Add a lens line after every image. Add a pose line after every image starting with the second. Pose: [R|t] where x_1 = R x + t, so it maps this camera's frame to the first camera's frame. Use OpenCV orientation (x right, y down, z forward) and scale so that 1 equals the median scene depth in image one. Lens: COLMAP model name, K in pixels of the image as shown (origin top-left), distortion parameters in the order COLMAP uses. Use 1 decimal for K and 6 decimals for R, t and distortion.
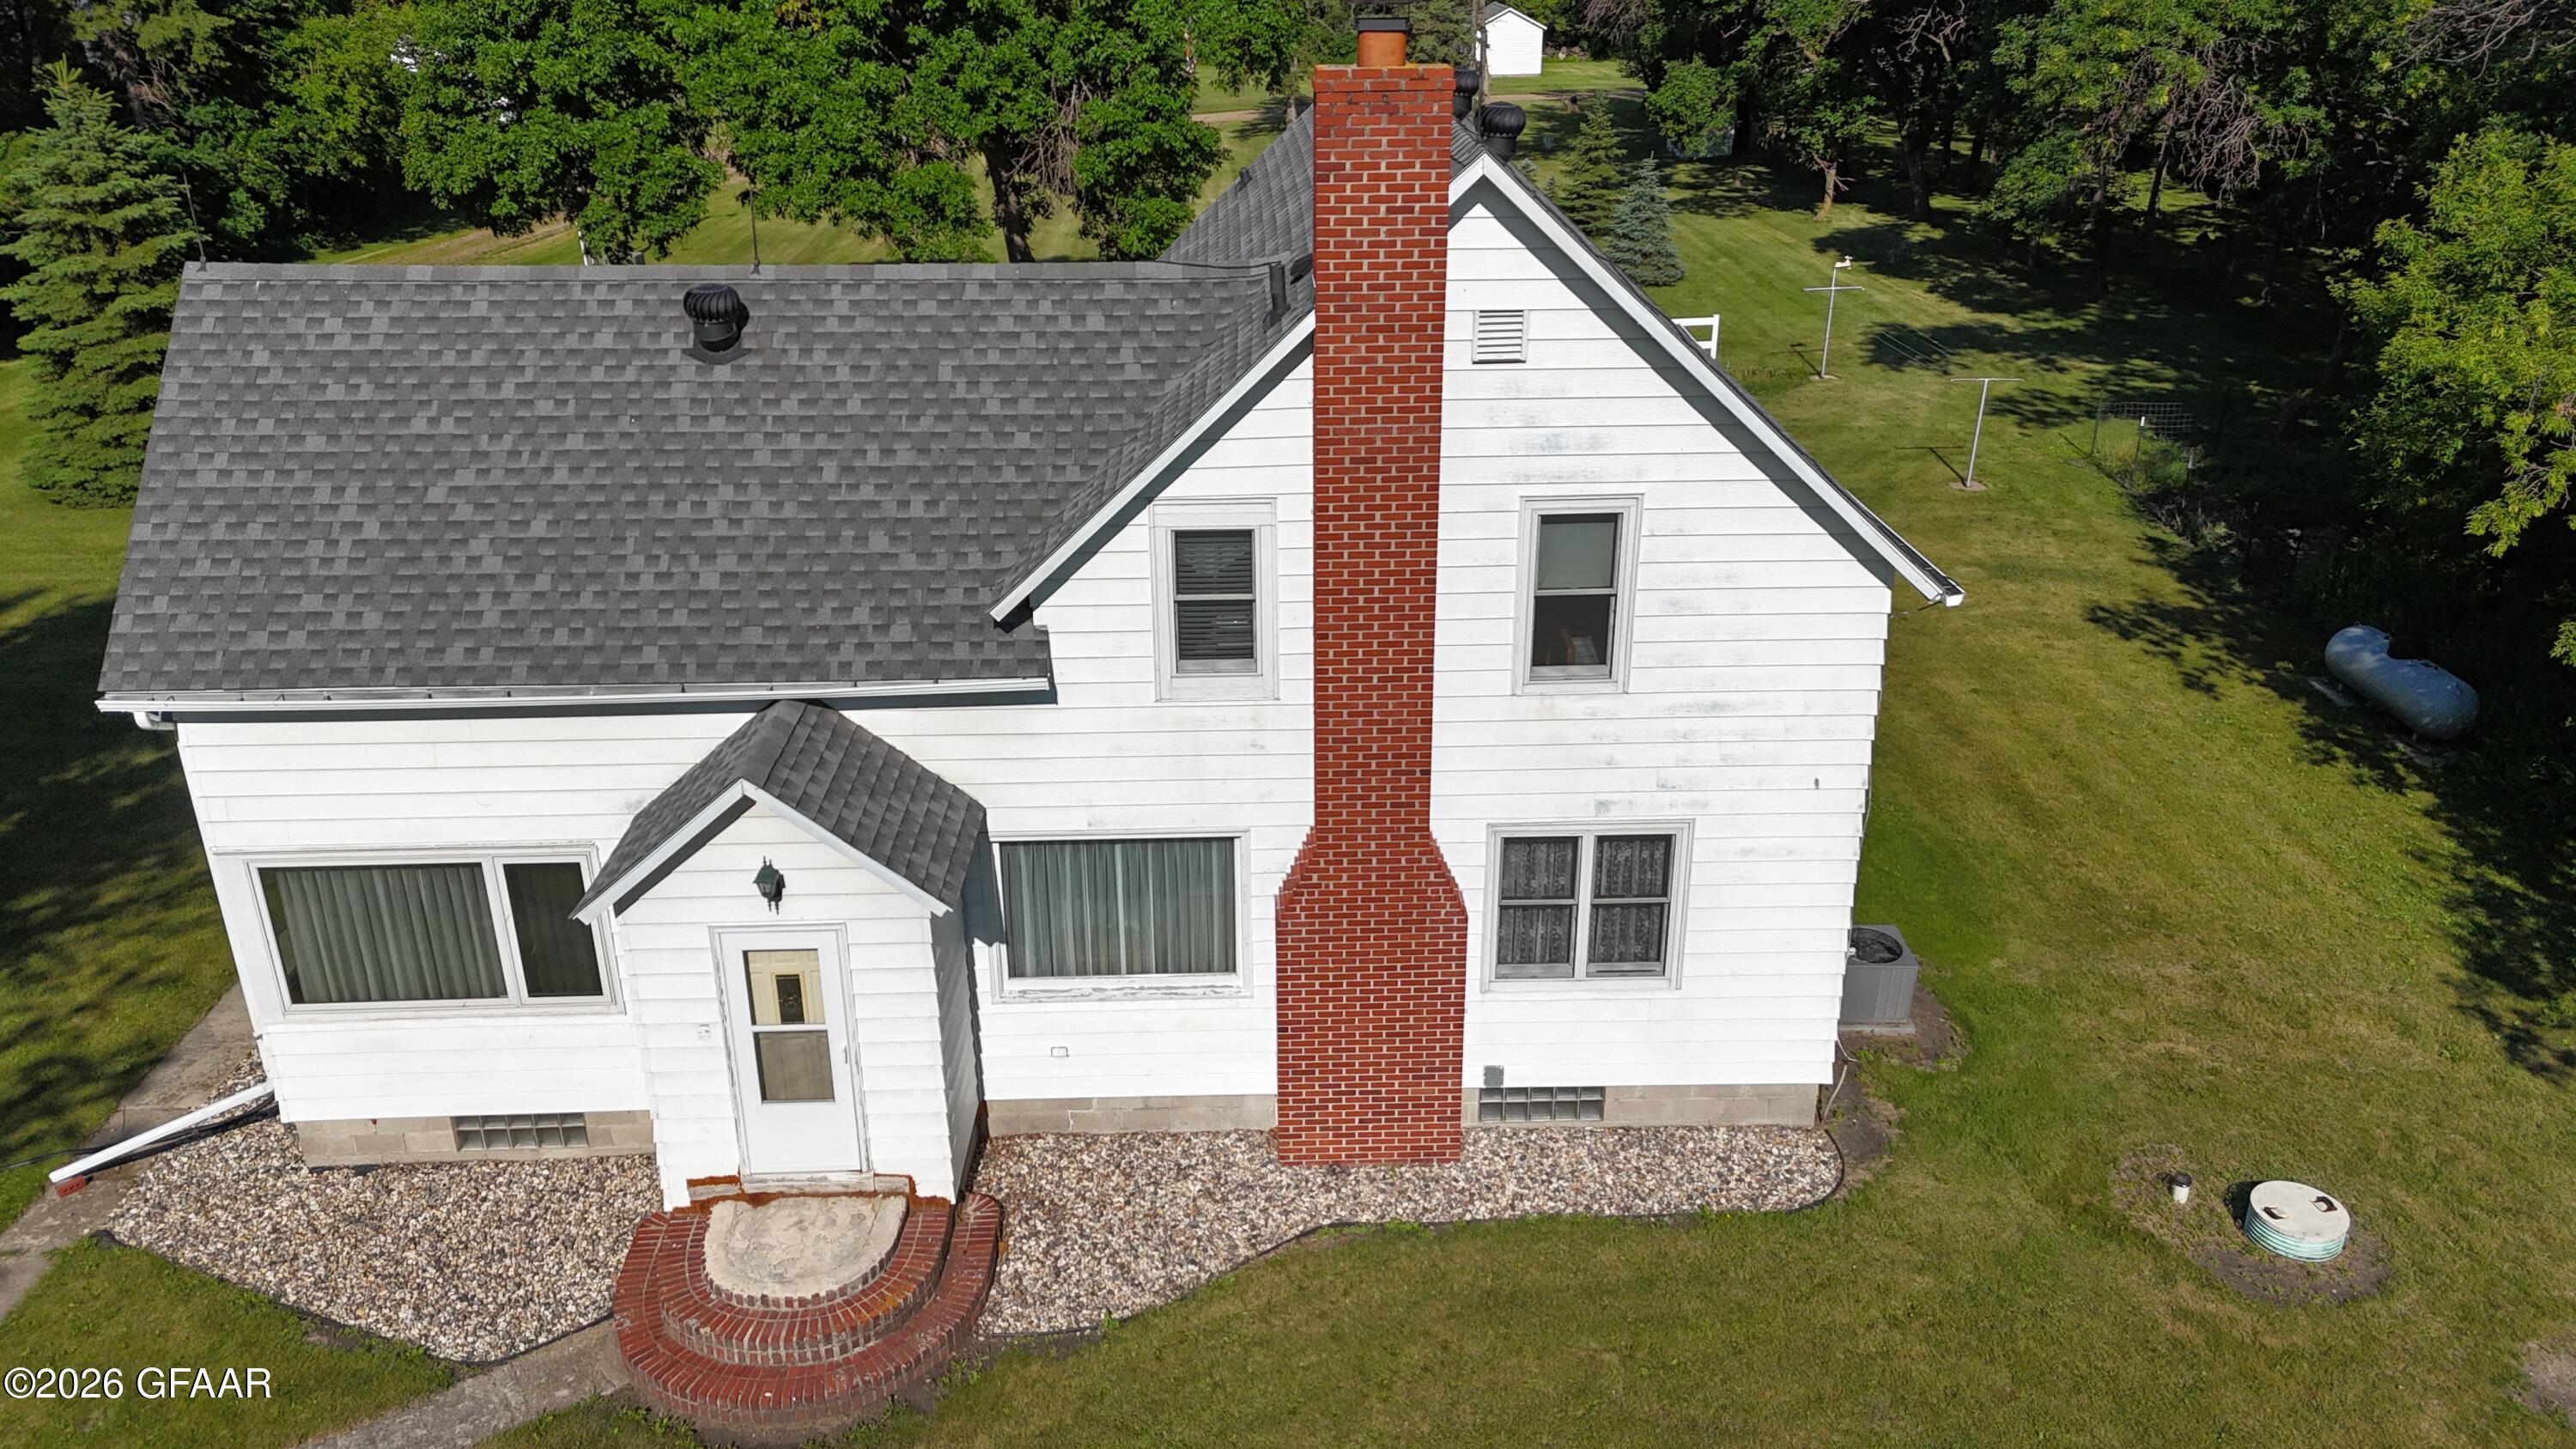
lens RADIAL K [[1883.1, 0, 1292.5], [0, 1883.1, 714.0], [0, 0, 1]] dist [0.090006, -0.088305]
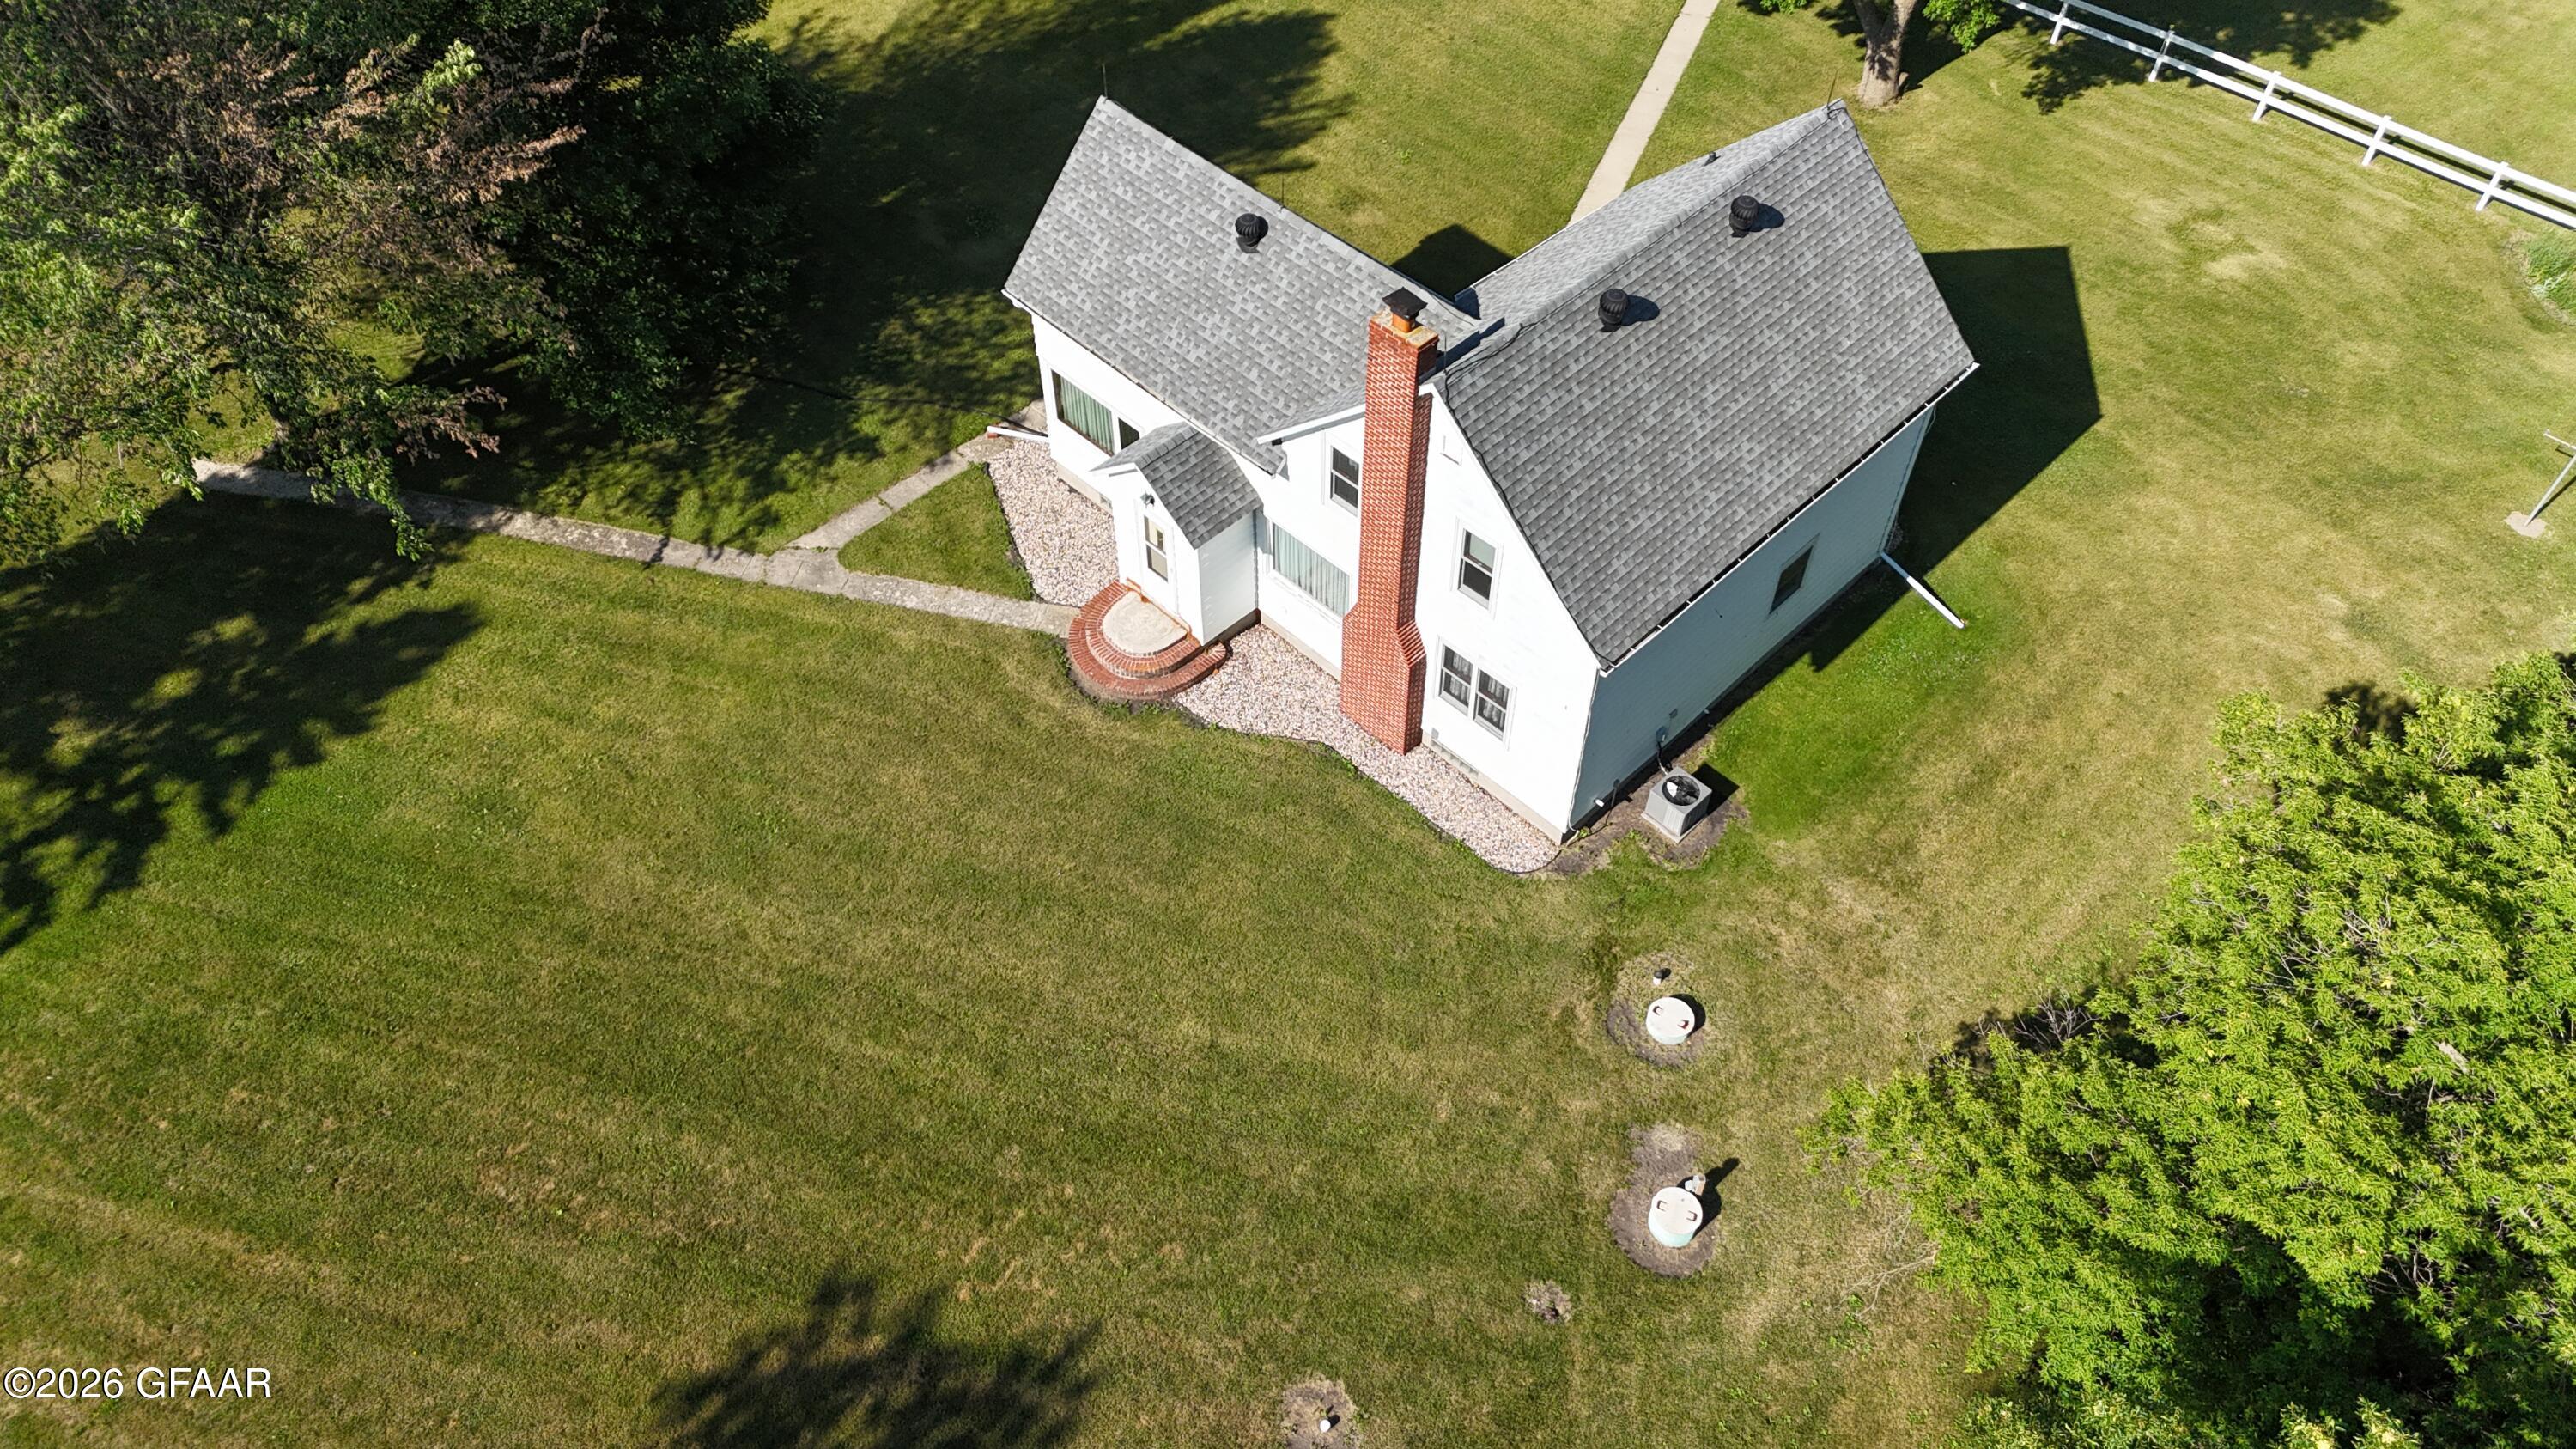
lens RADIAL K [[1883.1, 0, 1291.6], [0, 1883.1, 725.2], [0, 0, 1]] dist [0.090006, -0.088305]
pose [[0.687429, 0.562444, -0.459455, 0.988654], [-0.295587, 0.794548, 0.530397, -0.897574], [0.663378, -0.228801, 0.712447, -0.568467]]
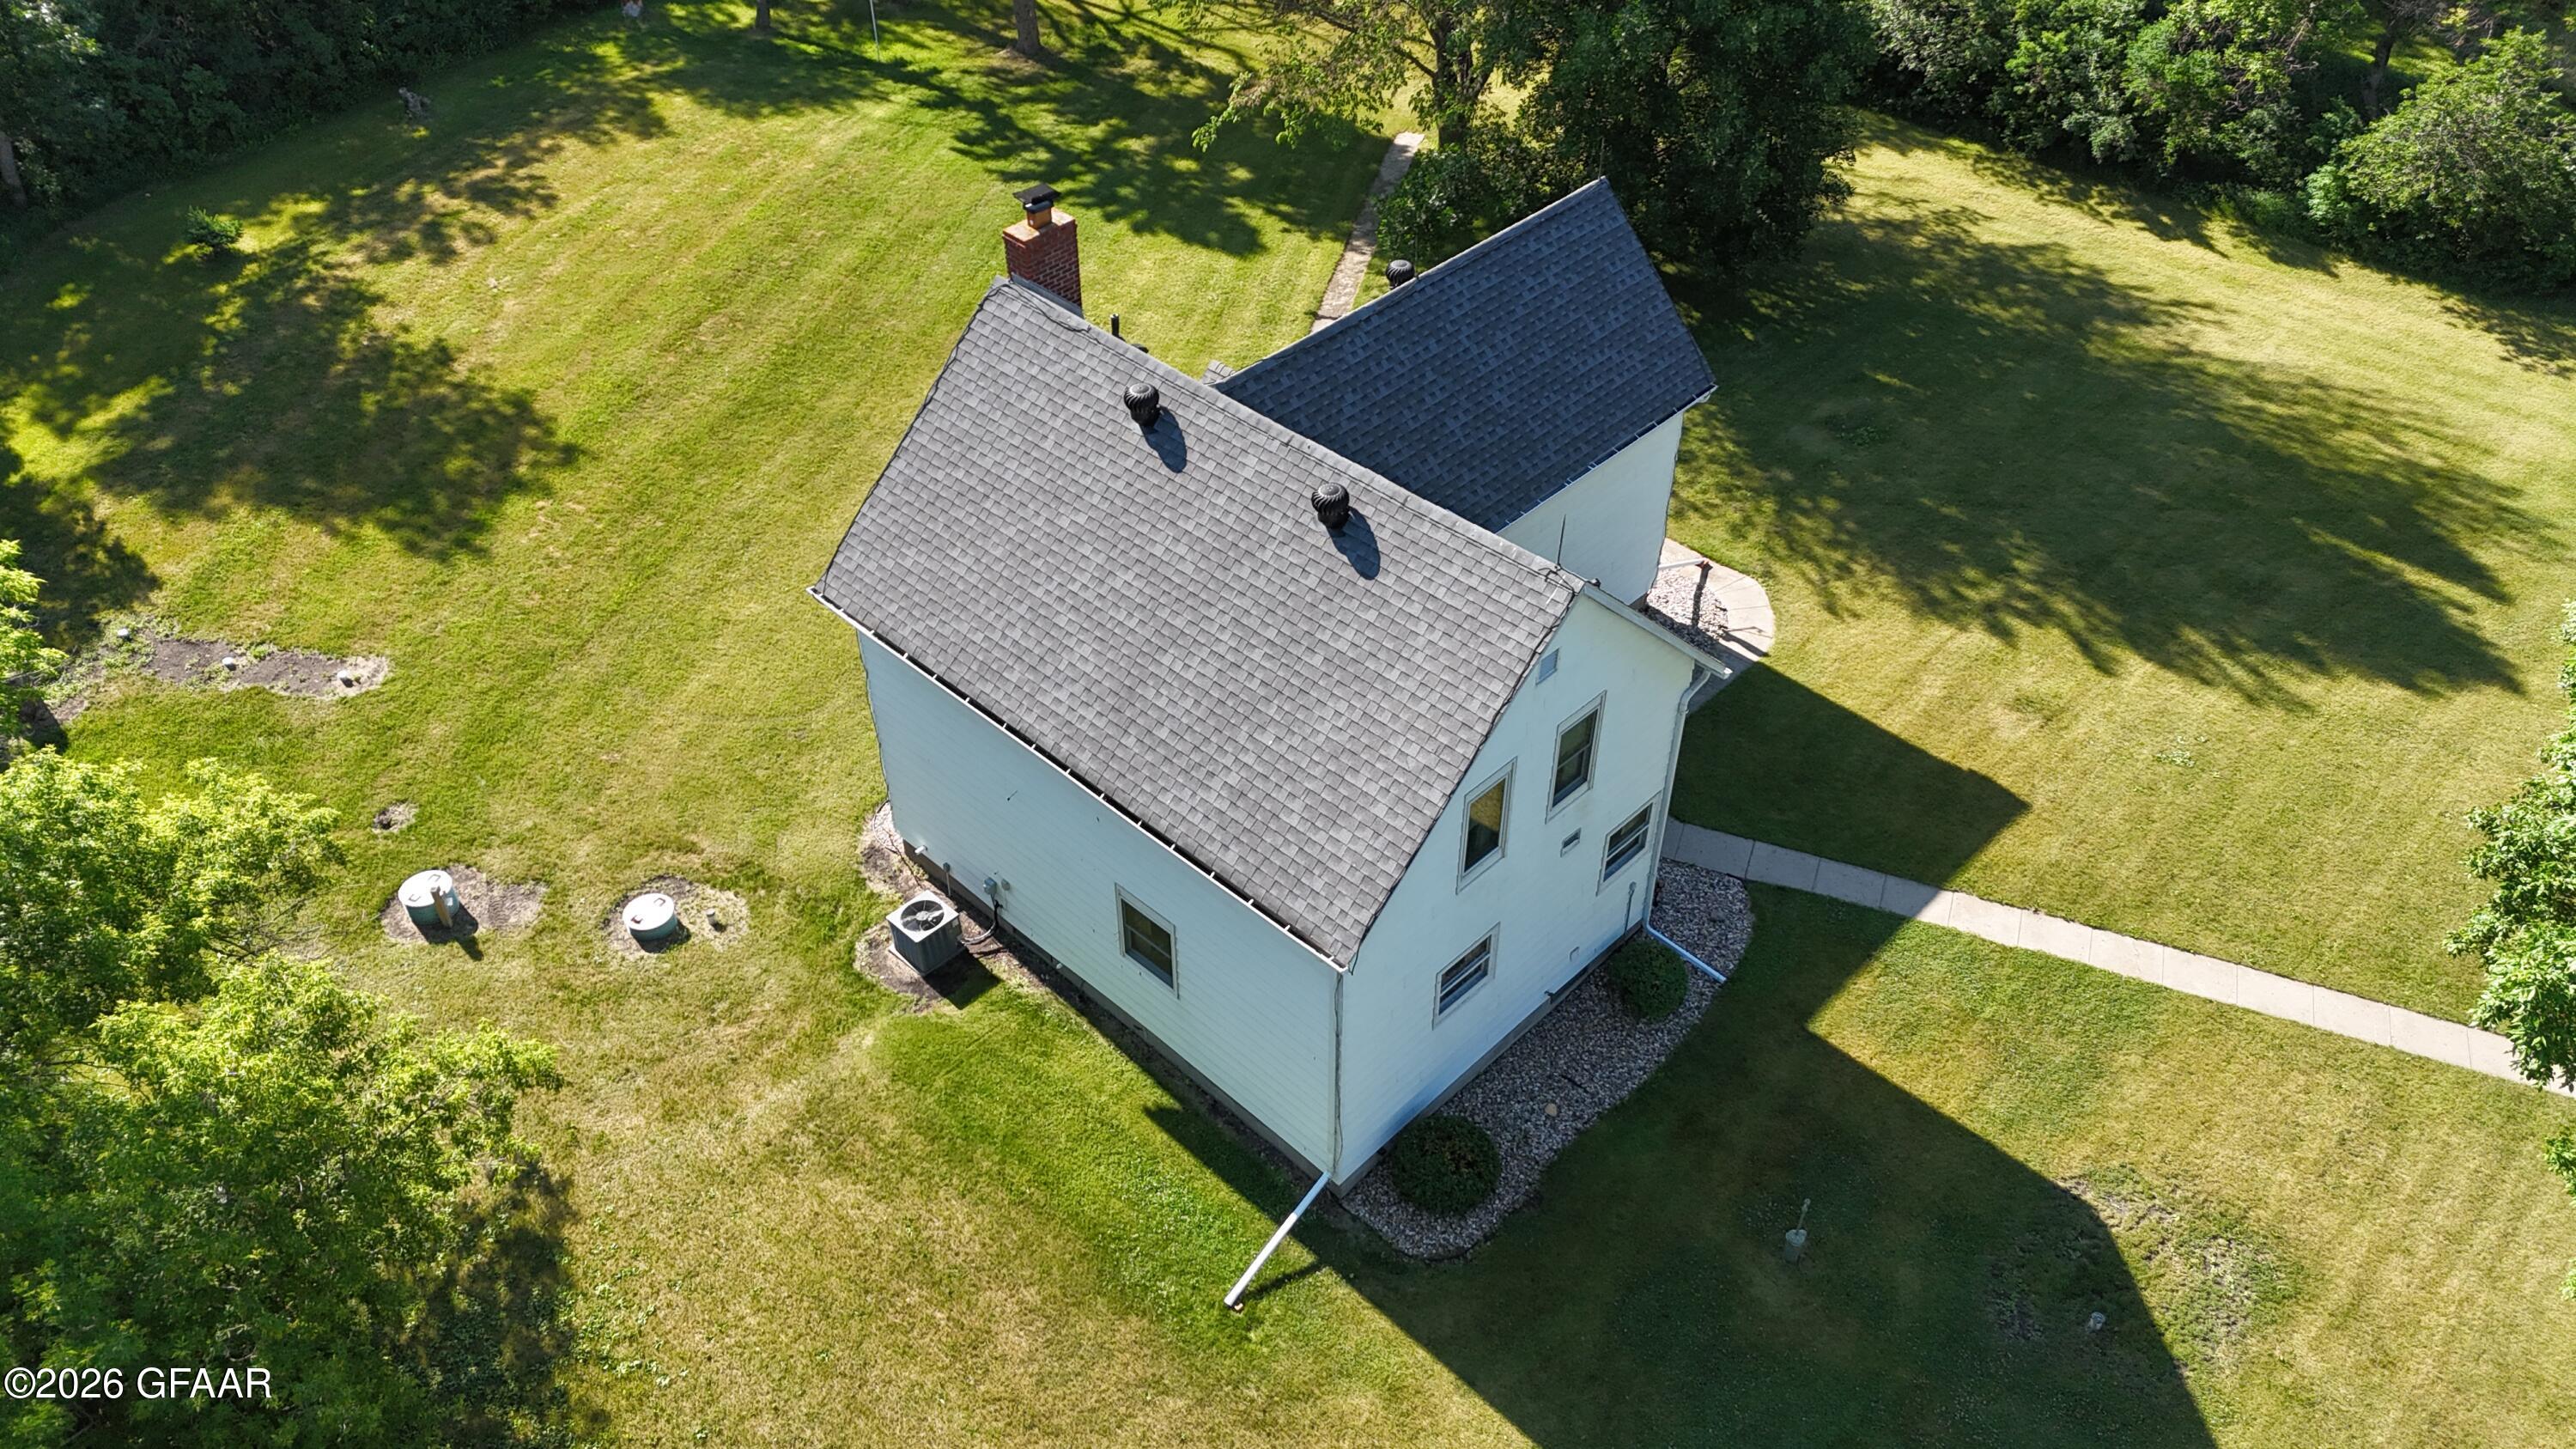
lens RADIAL K [[1883.1, 0, 1269.7], [0, 1883.1, 707.0], [0, 0, 1]] dist [0.090006, -0.088305]
pose [[-0.713993, 0.463078, -0.525140, 0.975130], [-0.277555, 0.501382, 0.819499, -1.508769], [0.642788, 0.730872, -0.229454, 1.675539]]
